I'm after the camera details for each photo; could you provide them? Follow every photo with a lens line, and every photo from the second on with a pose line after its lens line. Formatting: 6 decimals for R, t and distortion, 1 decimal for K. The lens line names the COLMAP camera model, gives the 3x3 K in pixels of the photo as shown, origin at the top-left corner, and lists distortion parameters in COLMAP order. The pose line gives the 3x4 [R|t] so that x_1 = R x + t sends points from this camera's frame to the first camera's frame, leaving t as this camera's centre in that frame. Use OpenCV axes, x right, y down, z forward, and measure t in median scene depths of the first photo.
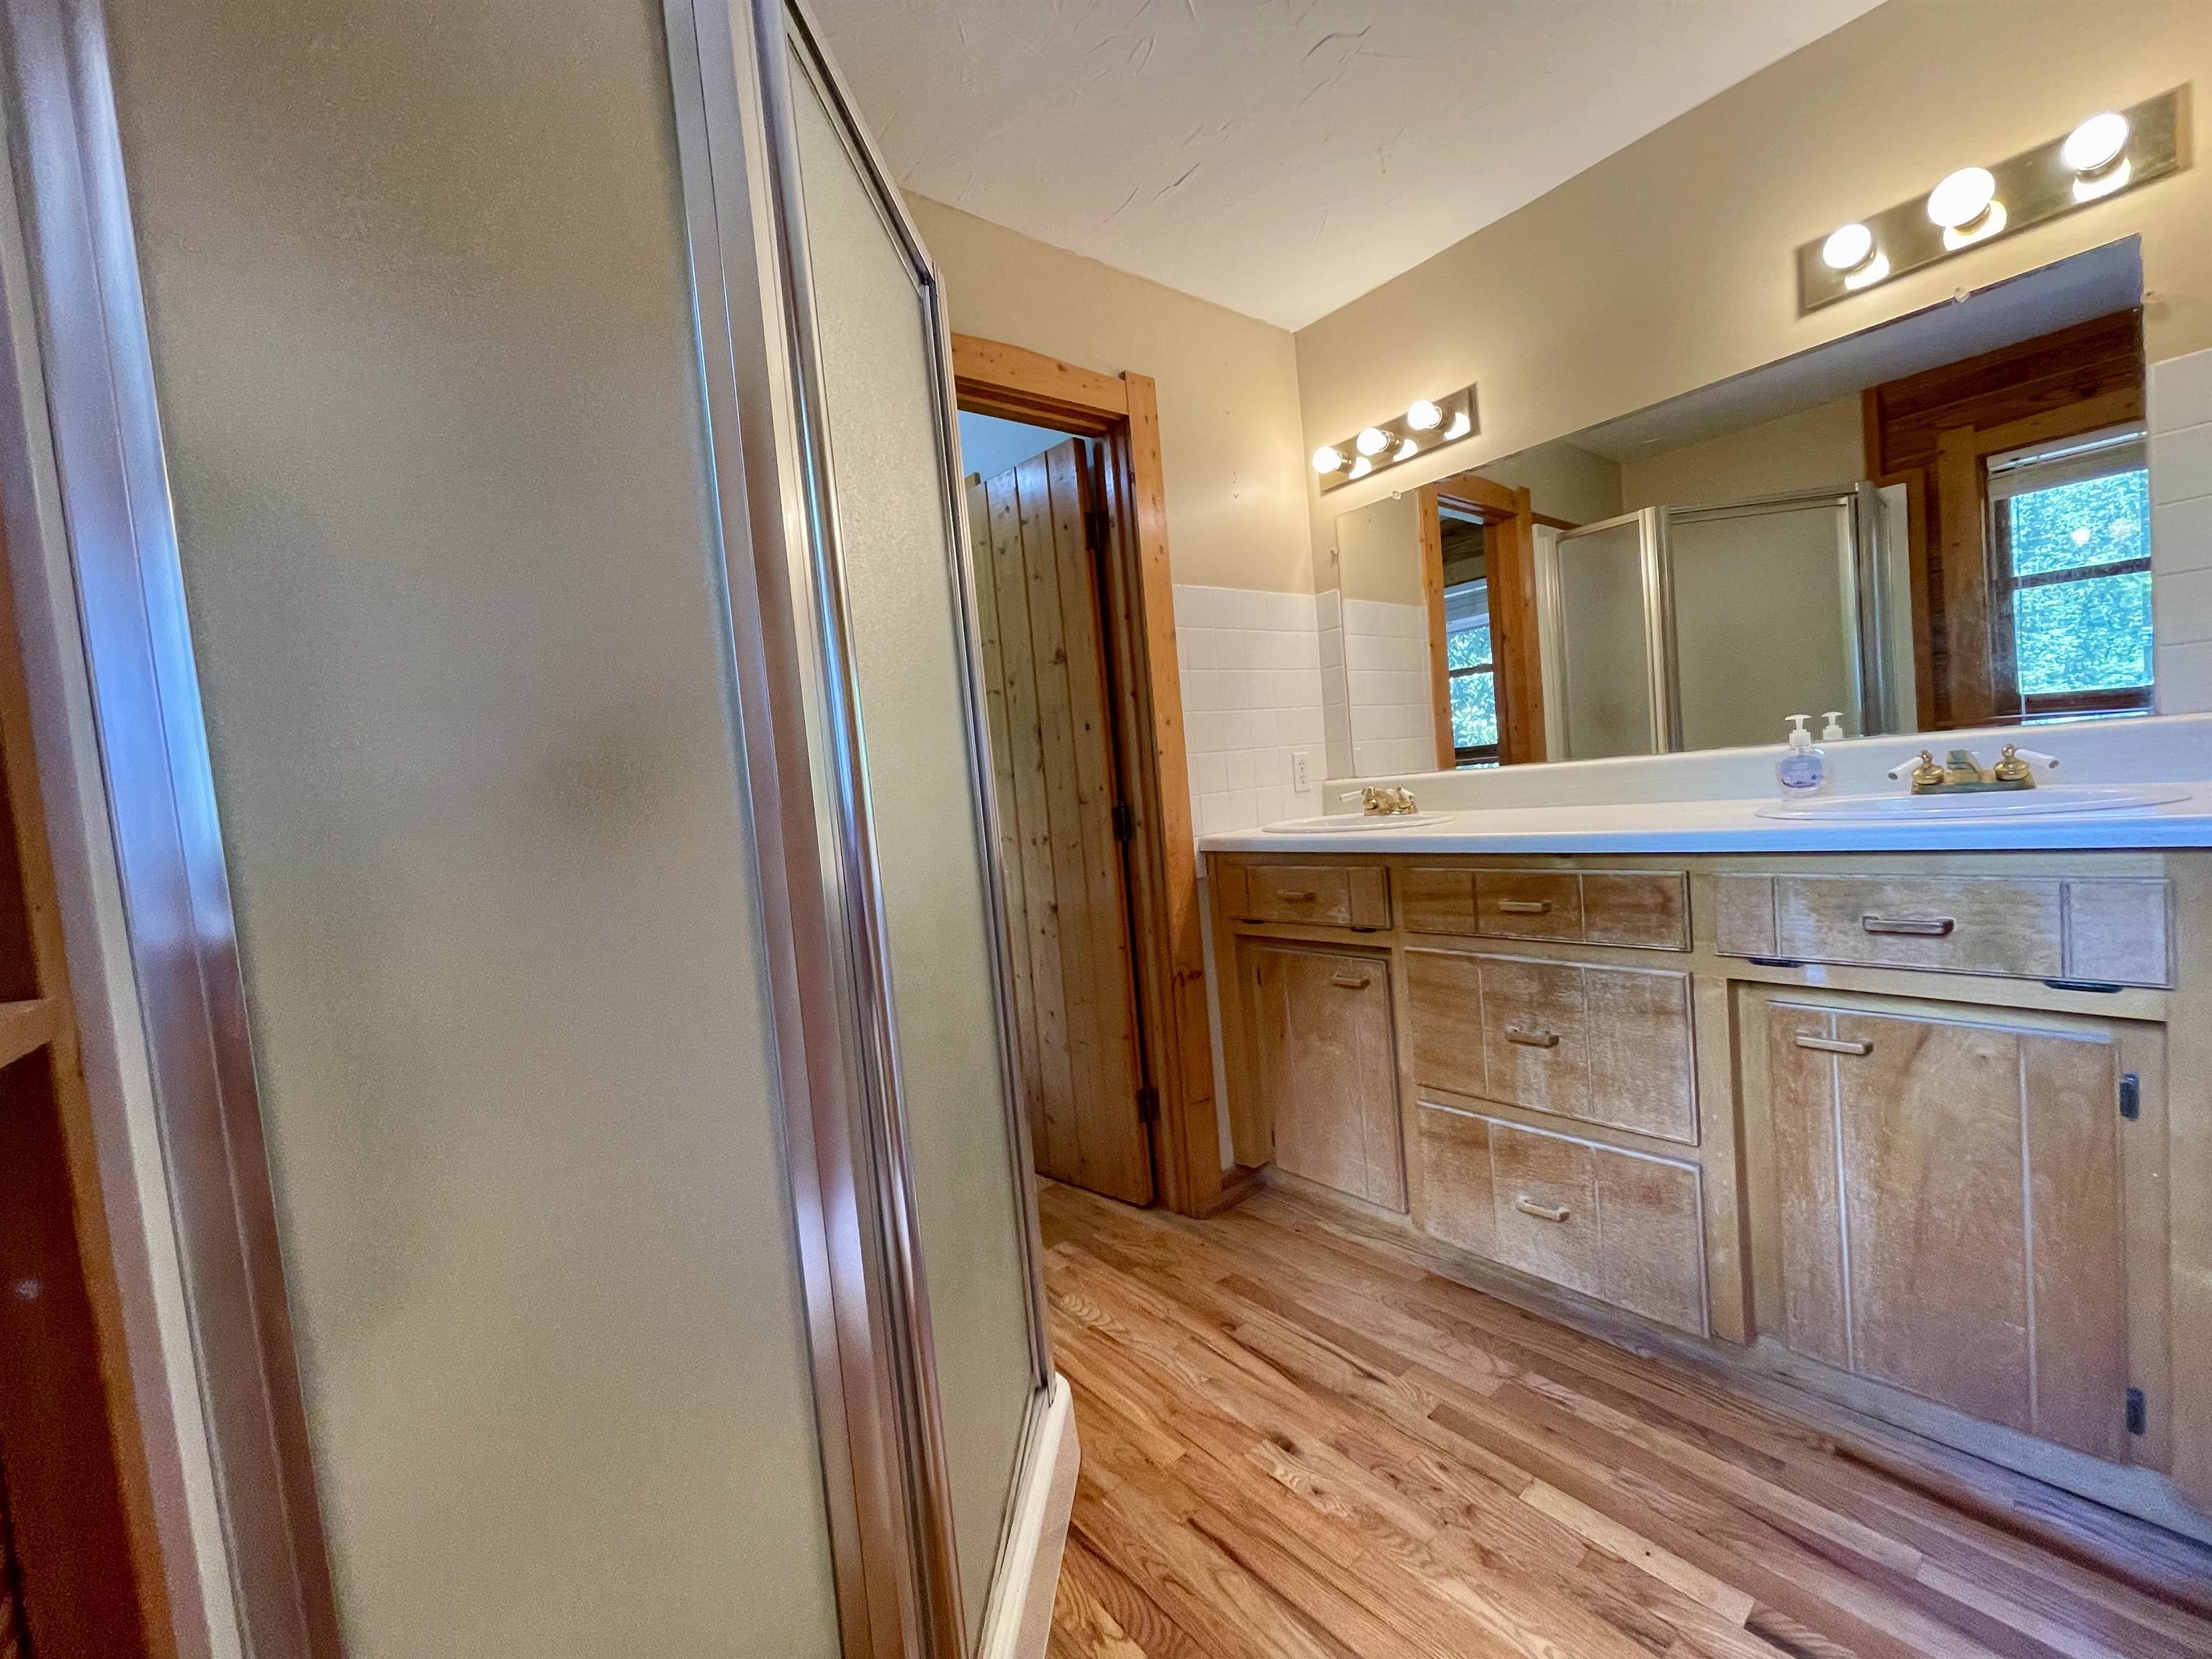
lens RADIAL K [[881.1, 0, 1108.0], [0, 881.1, 830.3], [0, 0, 1]] dist [-0.001646, 0.000267]
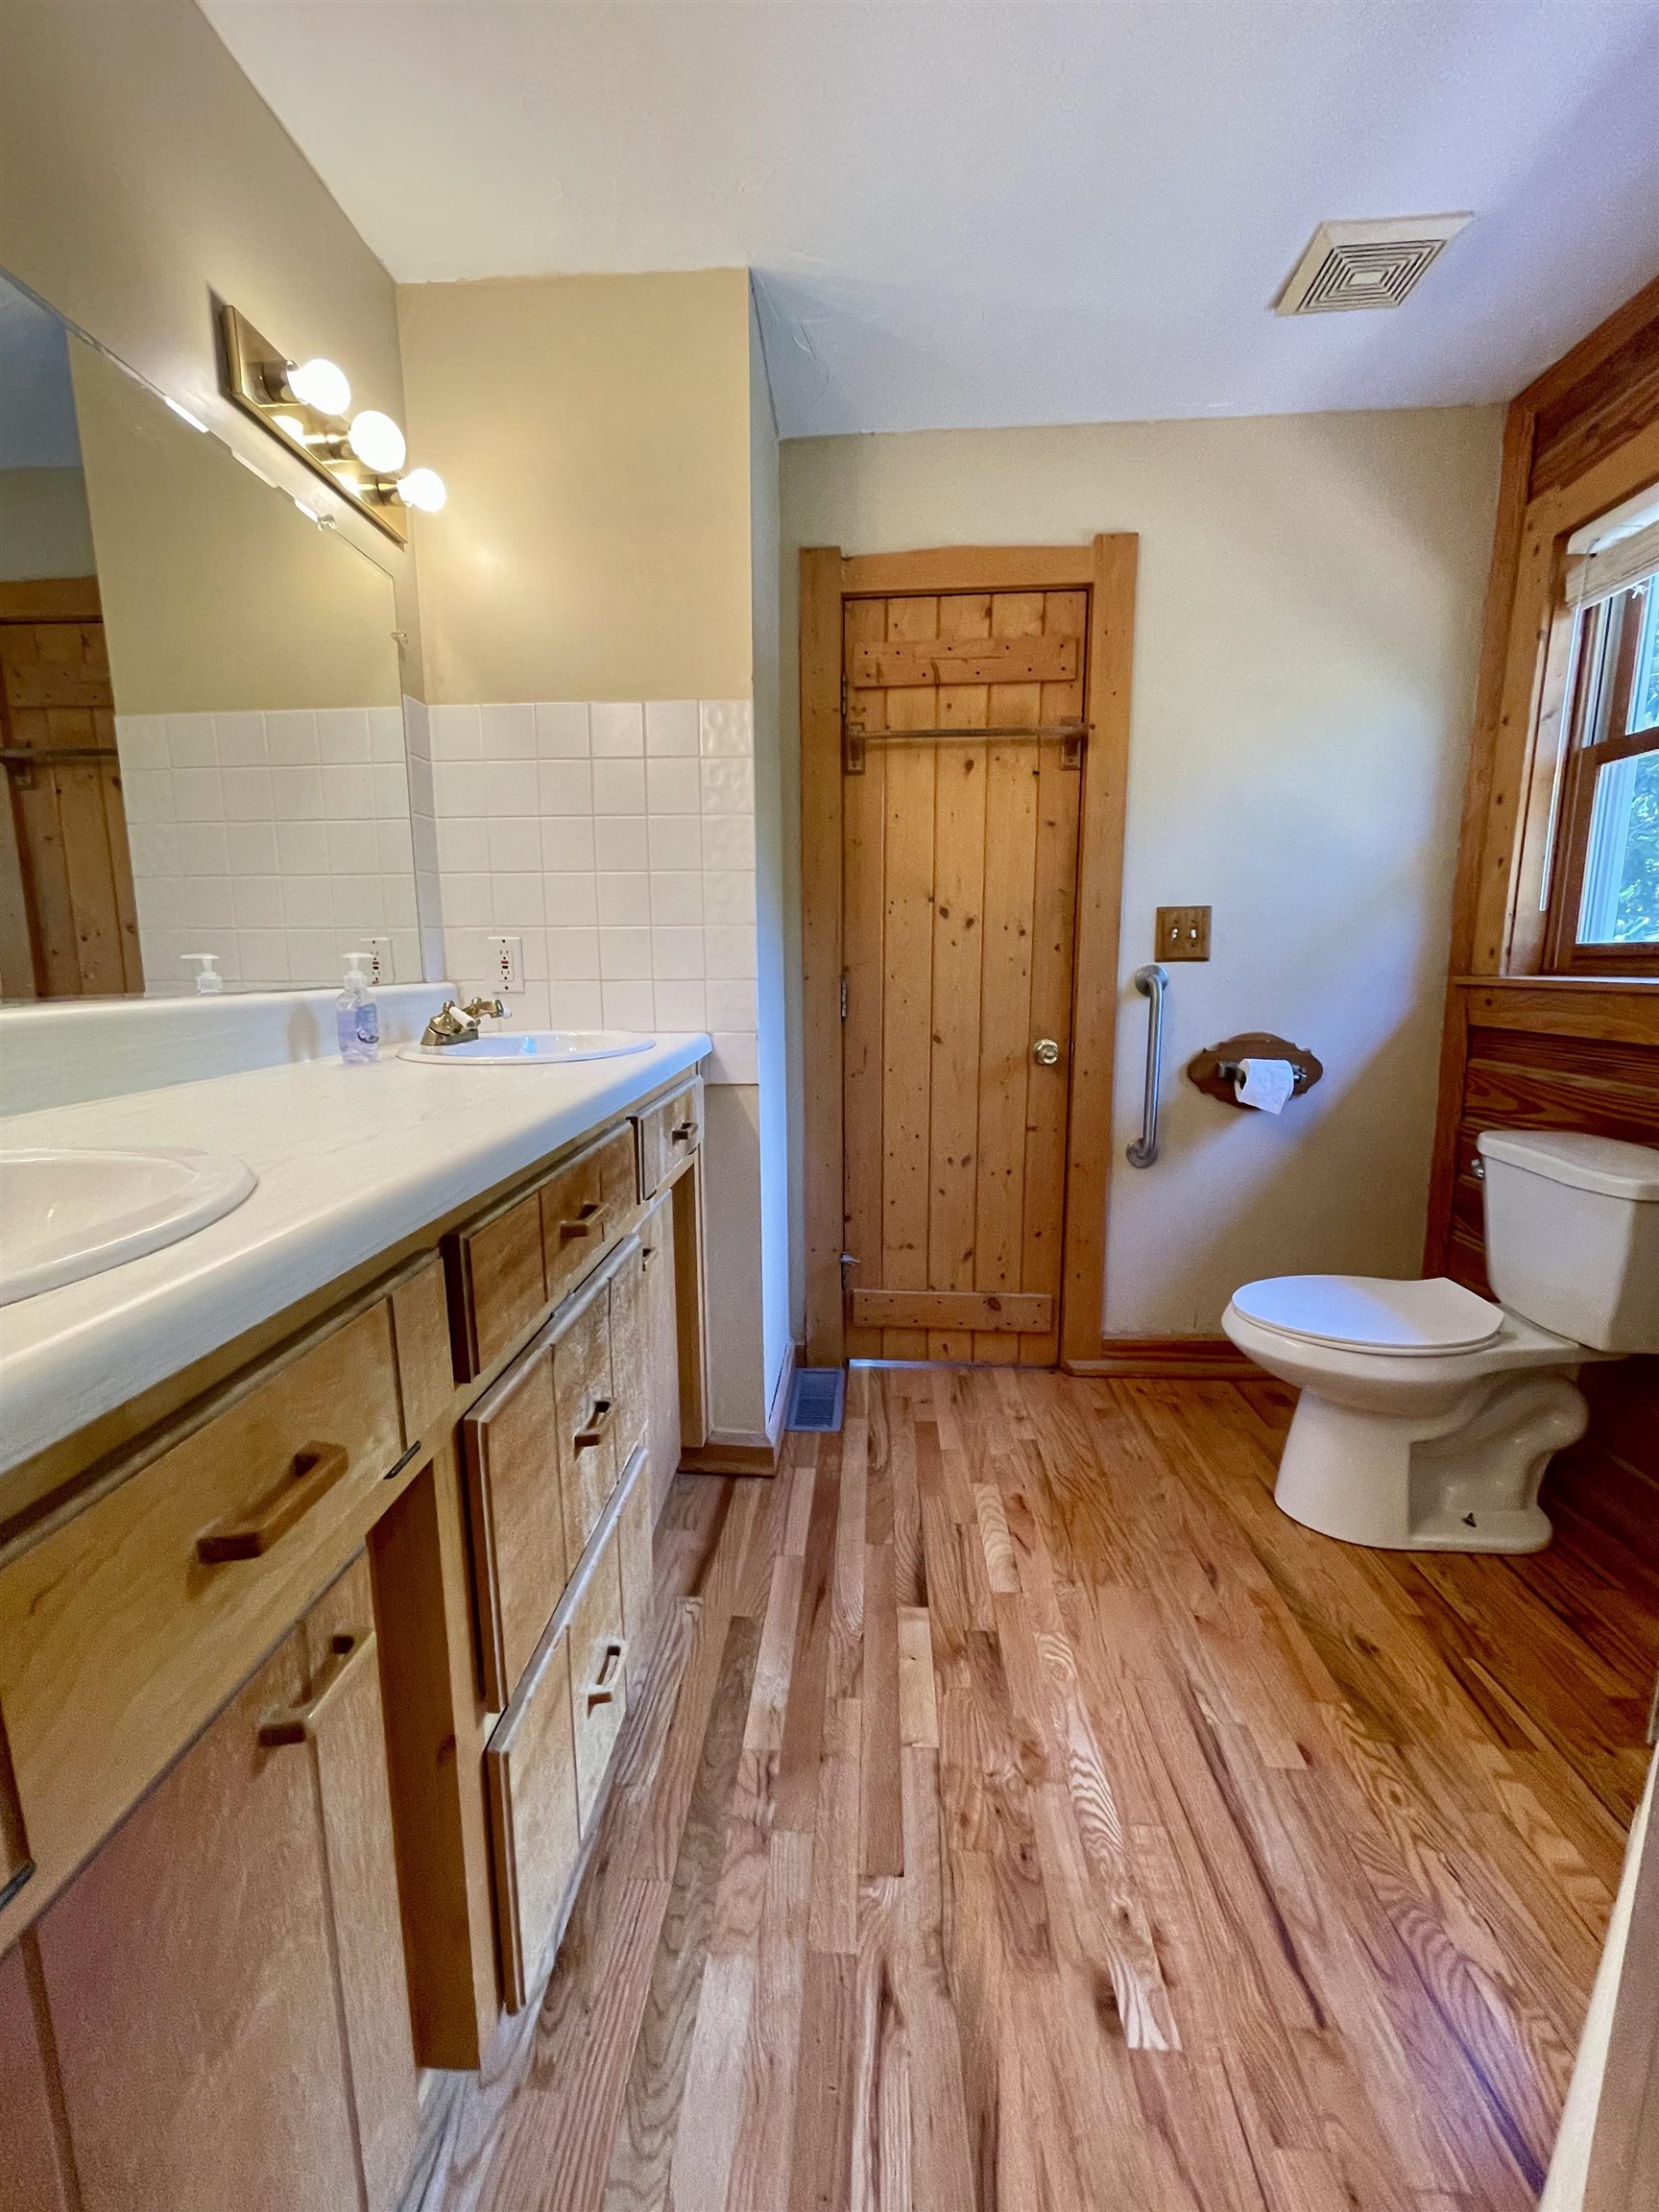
lens RADIAL K [[881.1, 0, 819.7], [0, 881.1, 1103.1], [0, 0, 1]] dist [-0.001646, 0.000267]
pose [[-0.730676, -0.011106, 0.682634, -0.076054], [0.111301, 0.984554, 0.135153, -0.065656], [-0.673591, 0.174731, -0.718153, 1.504638]]
